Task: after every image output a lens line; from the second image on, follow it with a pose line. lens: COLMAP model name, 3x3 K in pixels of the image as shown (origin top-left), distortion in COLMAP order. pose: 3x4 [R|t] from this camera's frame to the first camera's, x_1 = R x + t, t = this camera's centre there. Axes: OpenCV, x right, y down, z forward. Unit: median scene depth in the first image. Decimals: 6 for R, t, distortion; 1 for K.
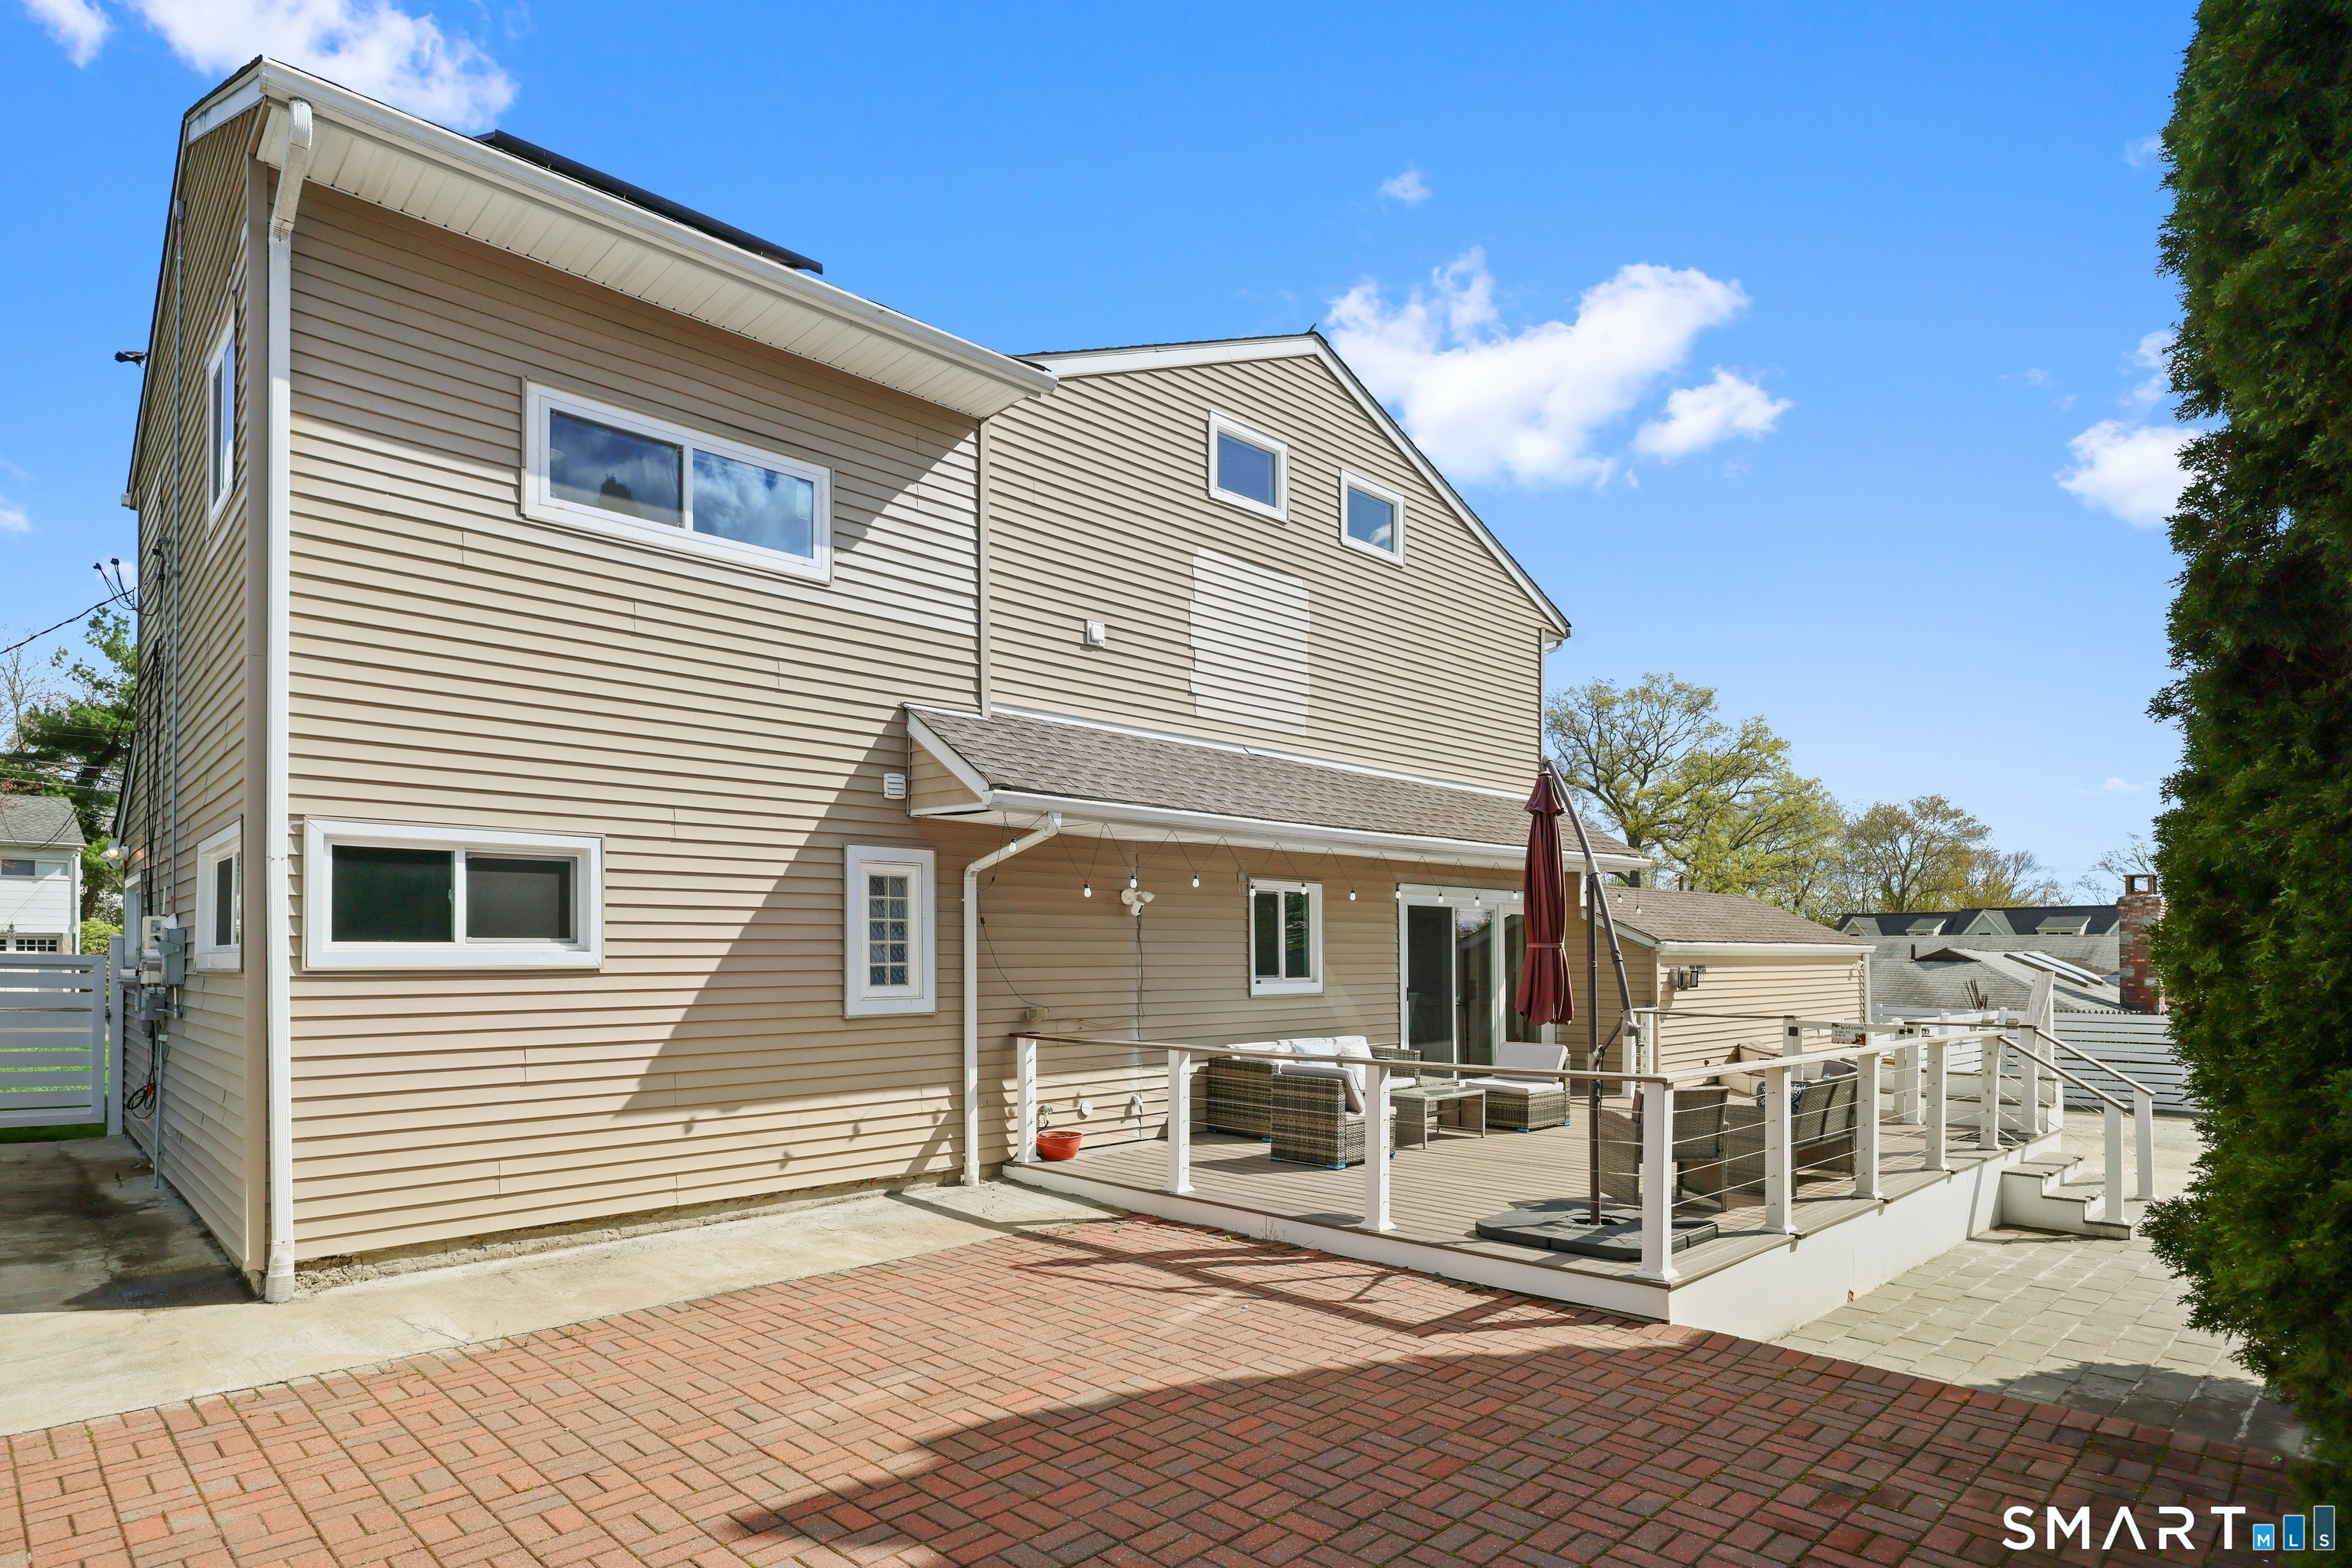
lens RADIAL K [[1222.2, 0, 1142.8], [0, 1222.2, 961.8], [0, 0, 1]] dist [0.002338, -0.000999]
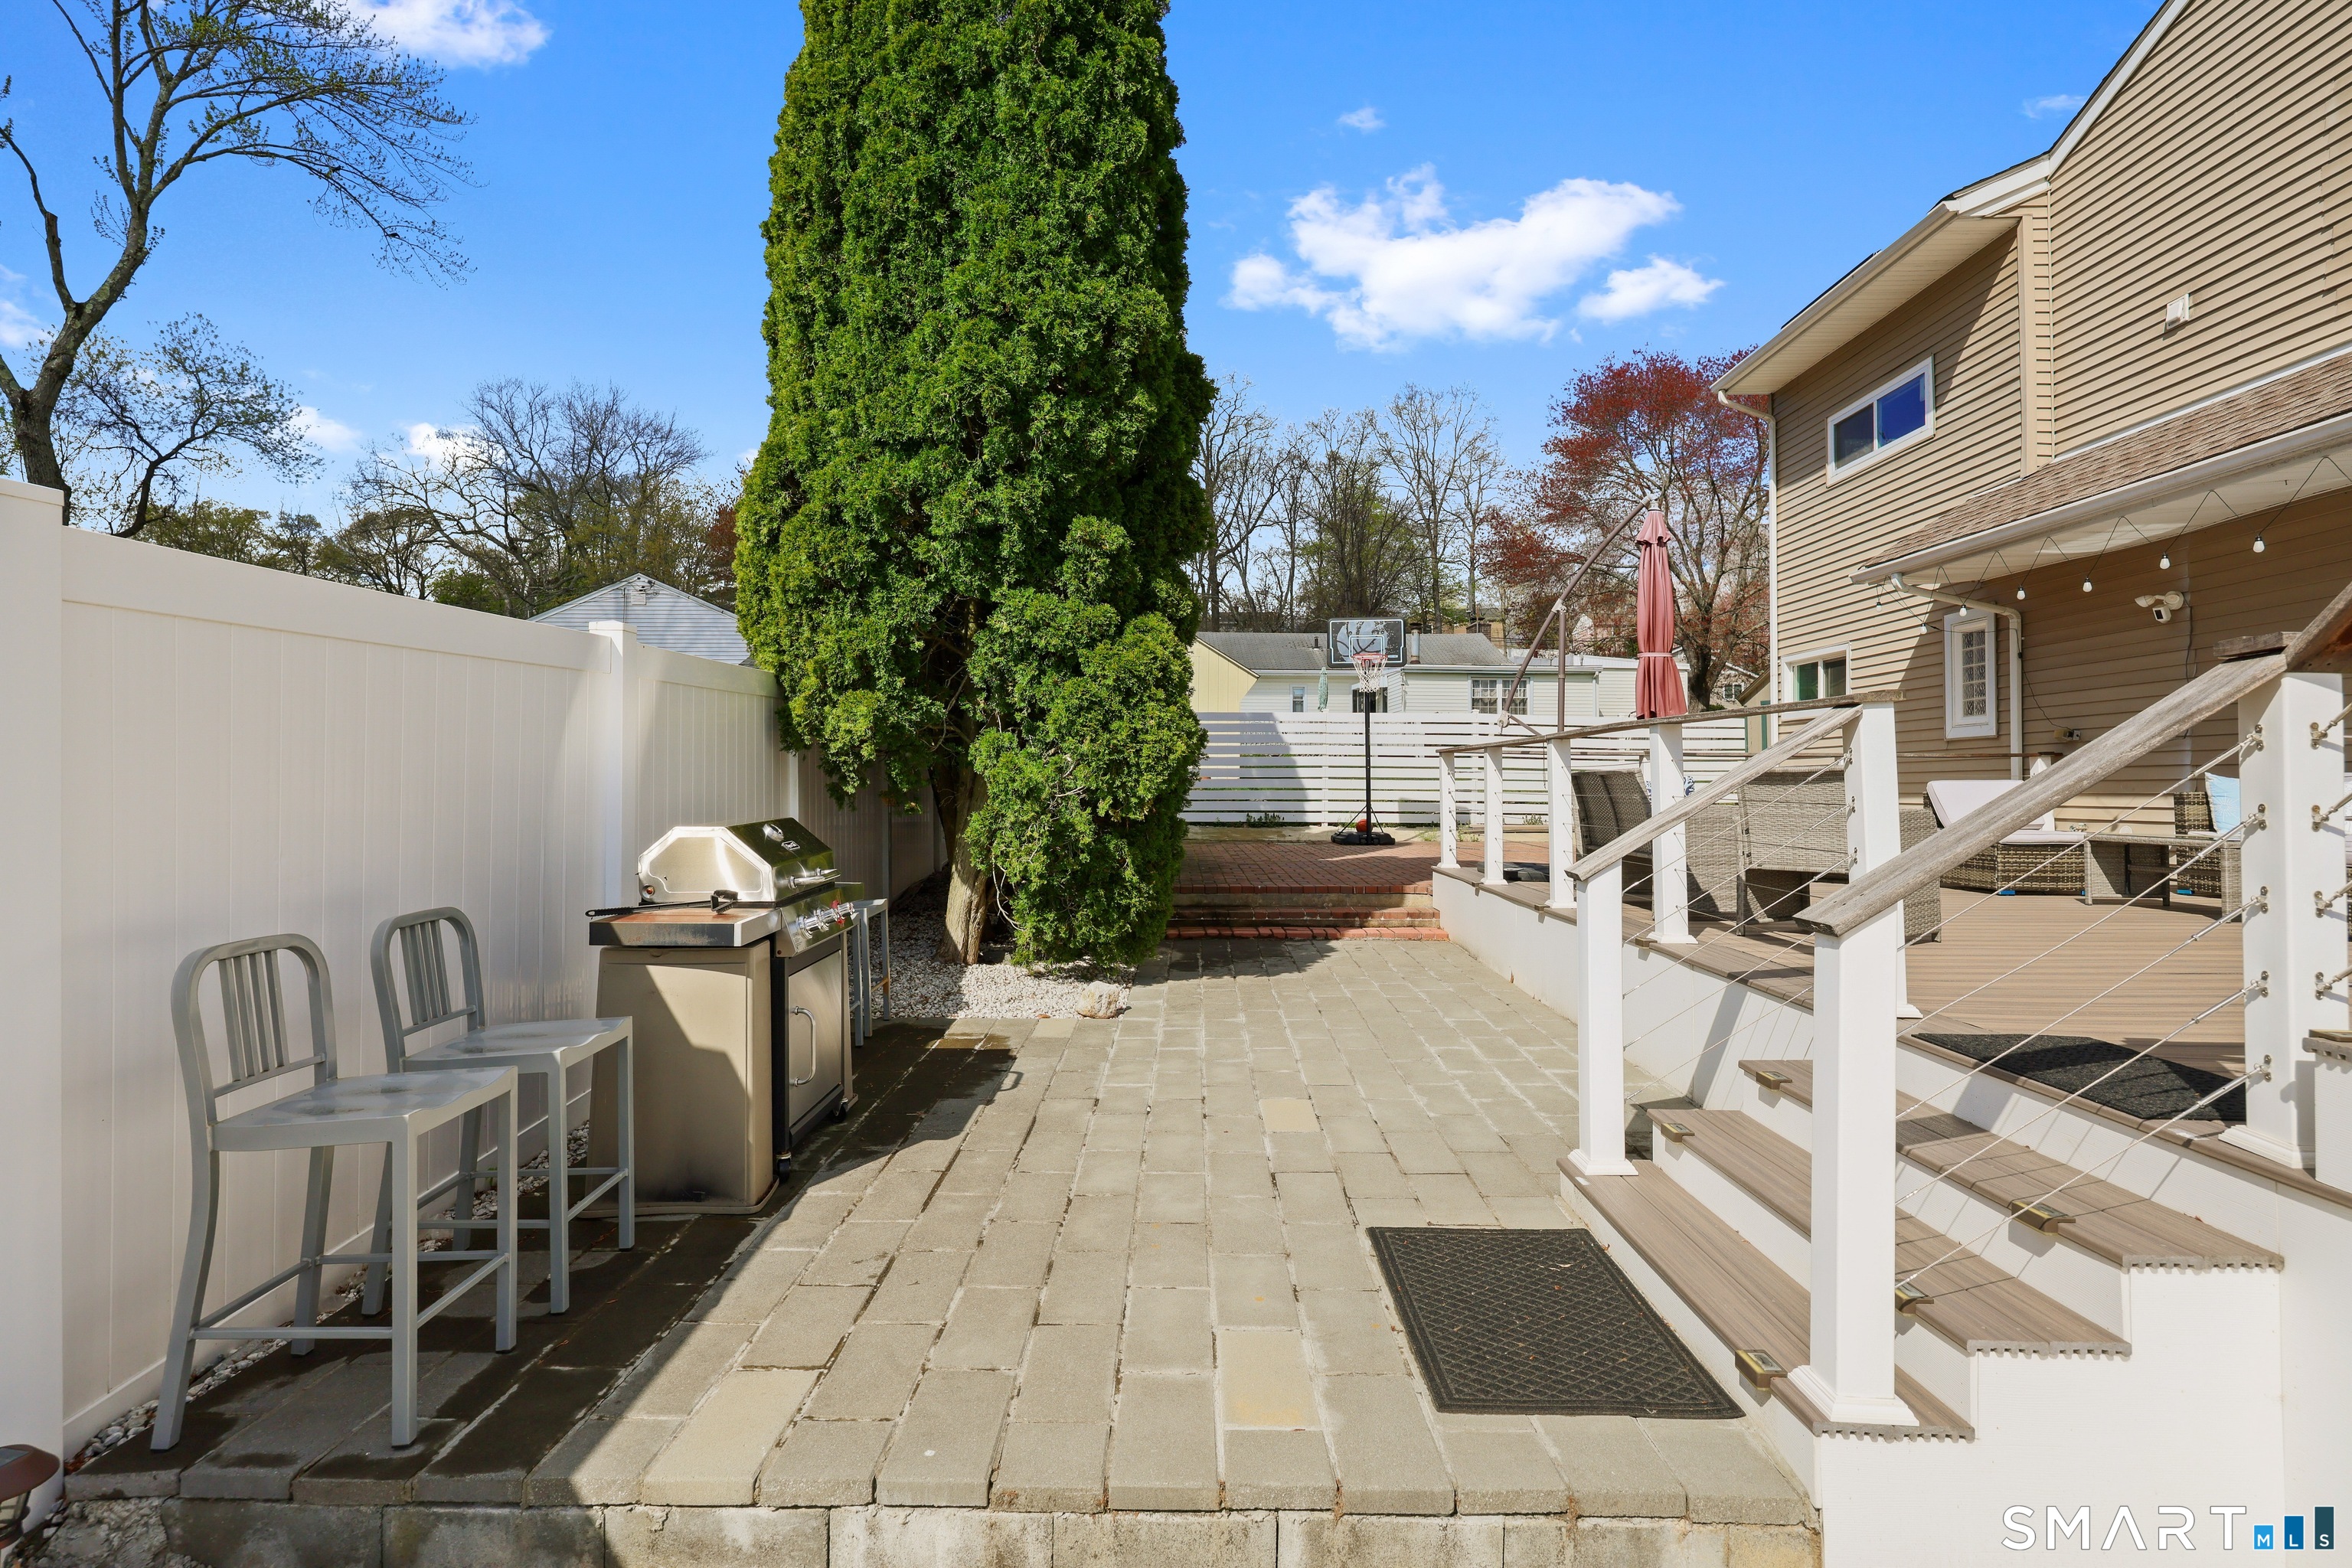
lens RADIAL K [[1150.2, 0, 1173.9], [0, 1150.2, 746.7], [0, 0, 1]] dist [0.001083, 0.000041]
pose [[-0.695176, -0.023904, -0.718442, 1.306520], [-0.004177, 0.999564, -0.029215, 0.095475], [0.718827, -0.017309, -0.694973, 1.281667]]
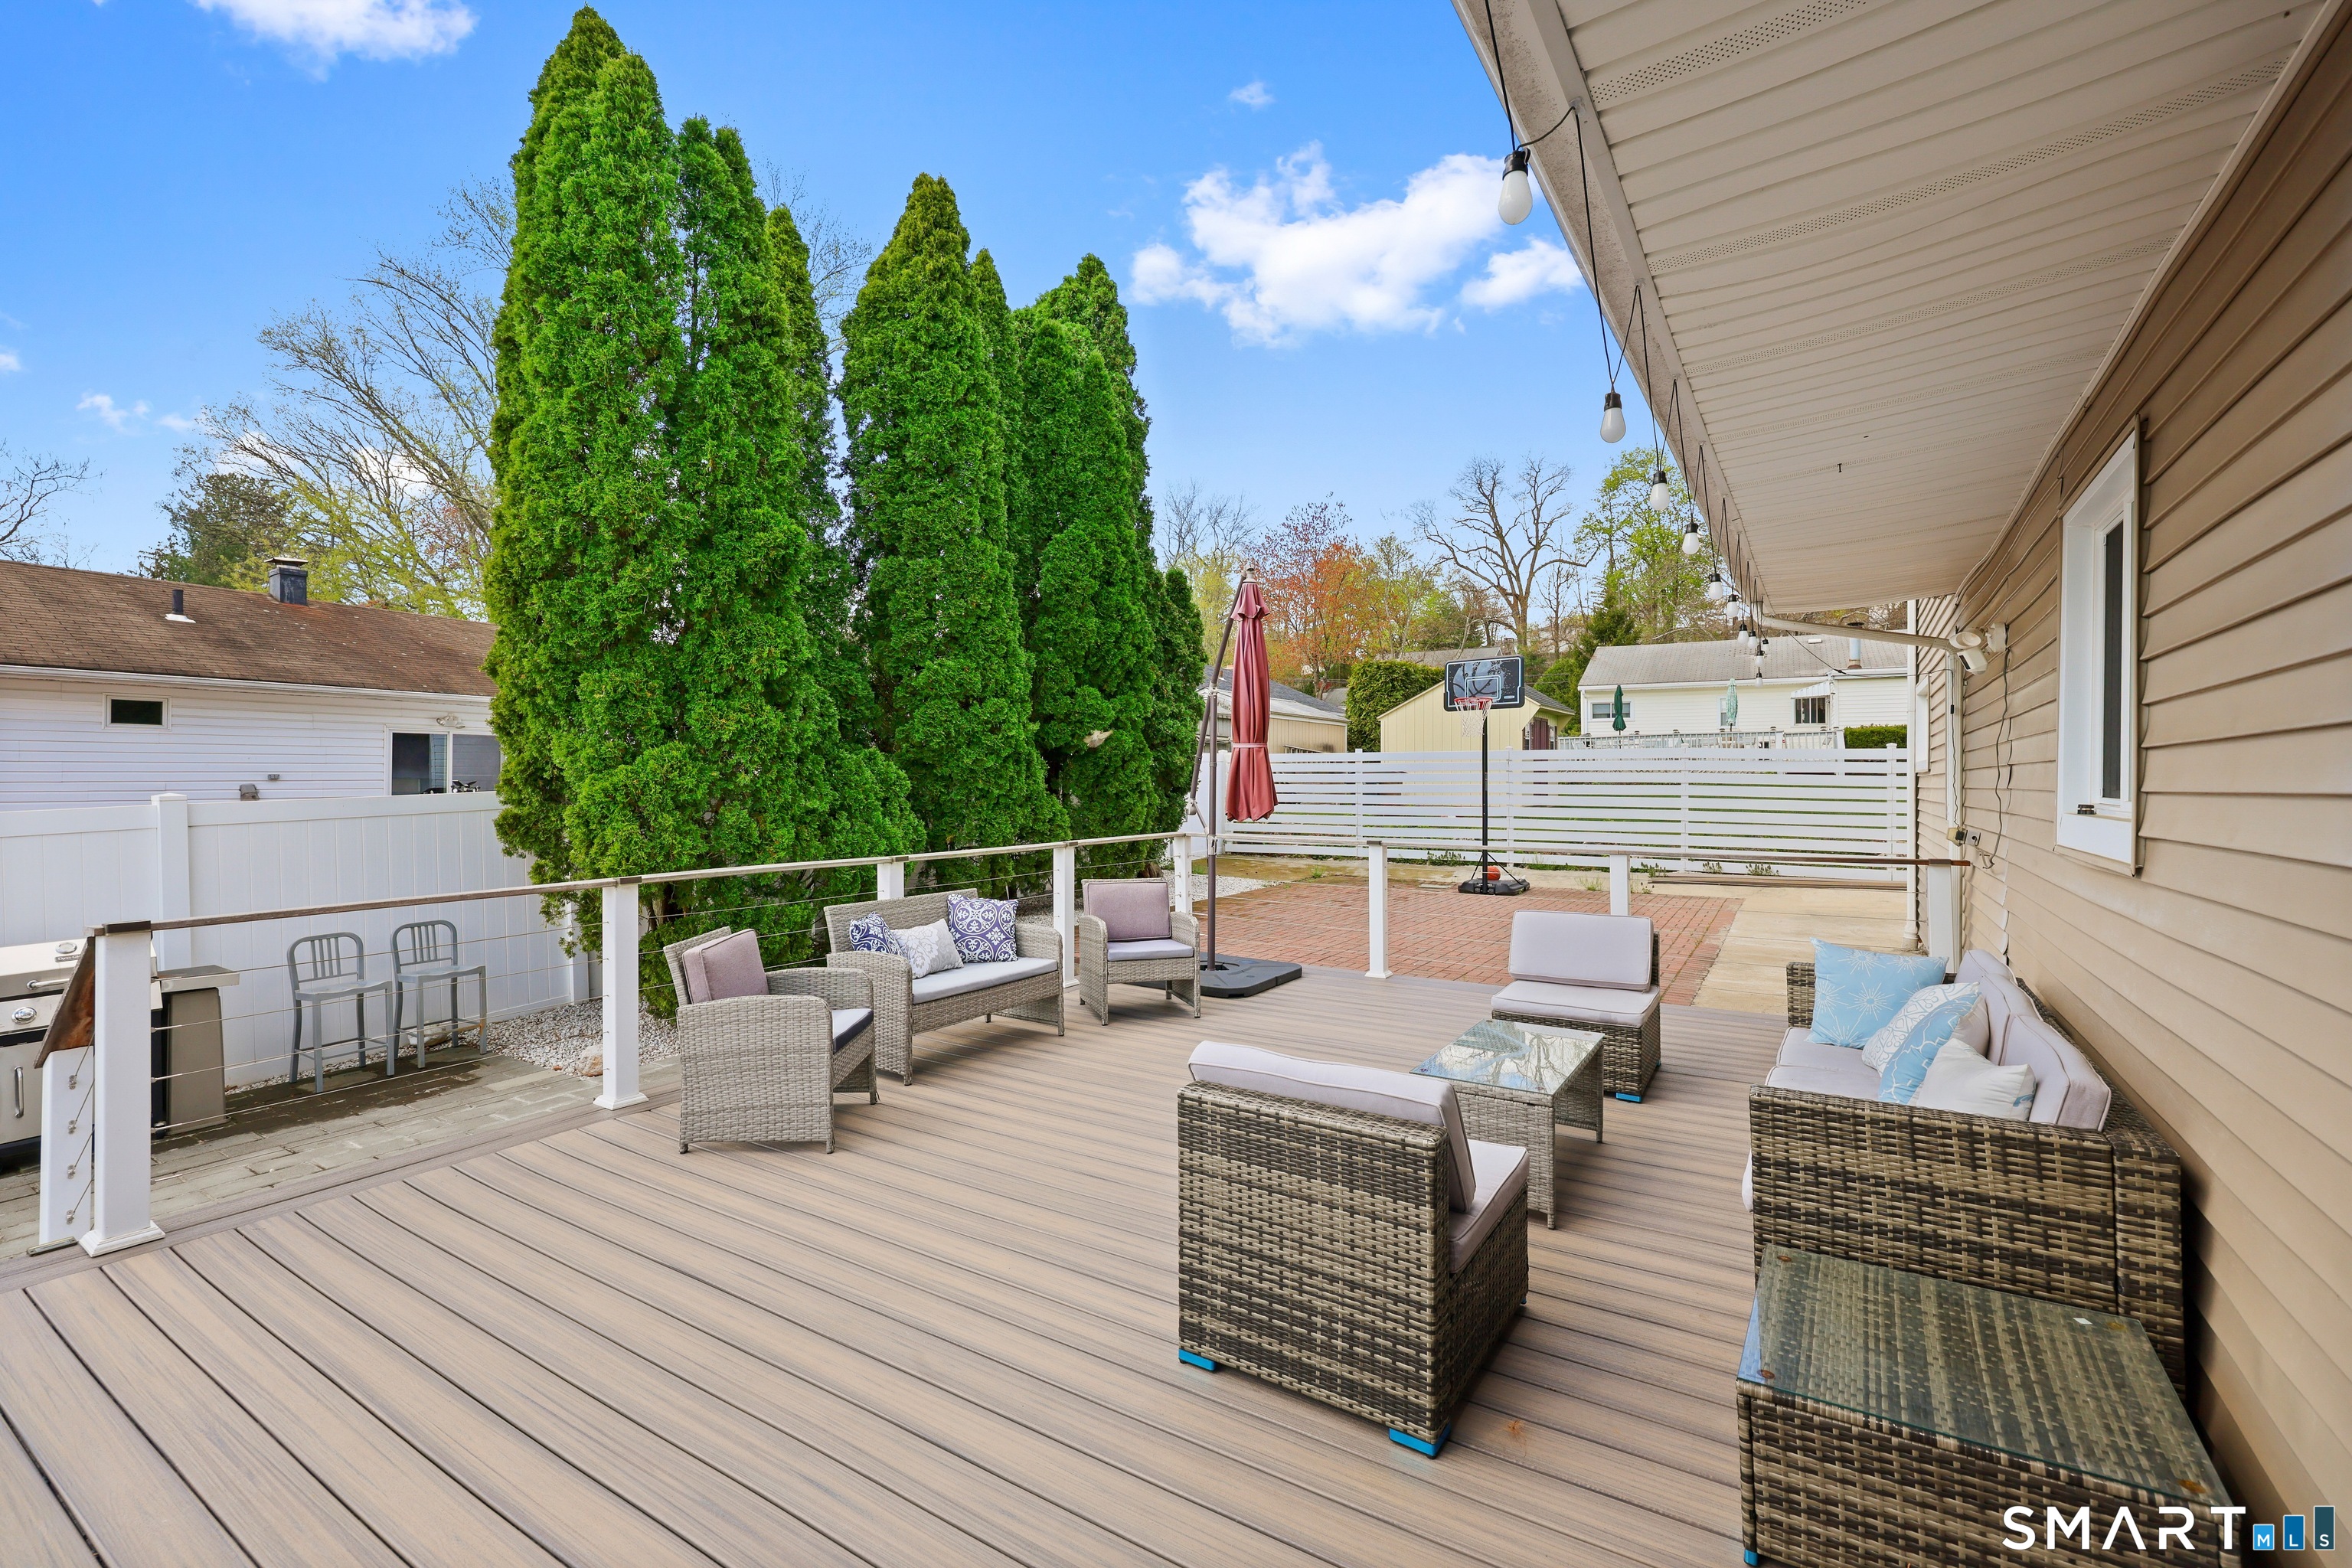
lens RADIAL K [[994.5, 0, 1172.8], [0, 994.5, 771.8], [0, 0, 1]] dist [-0.002652, -0.000474]
pose [[-0.970675, -0.000901, -0.240394, 0.544783], [0.000288, 0.999988, -0.004910, 0.010270], [0.240396, -0.004835, -0.970663, 1.622586]]
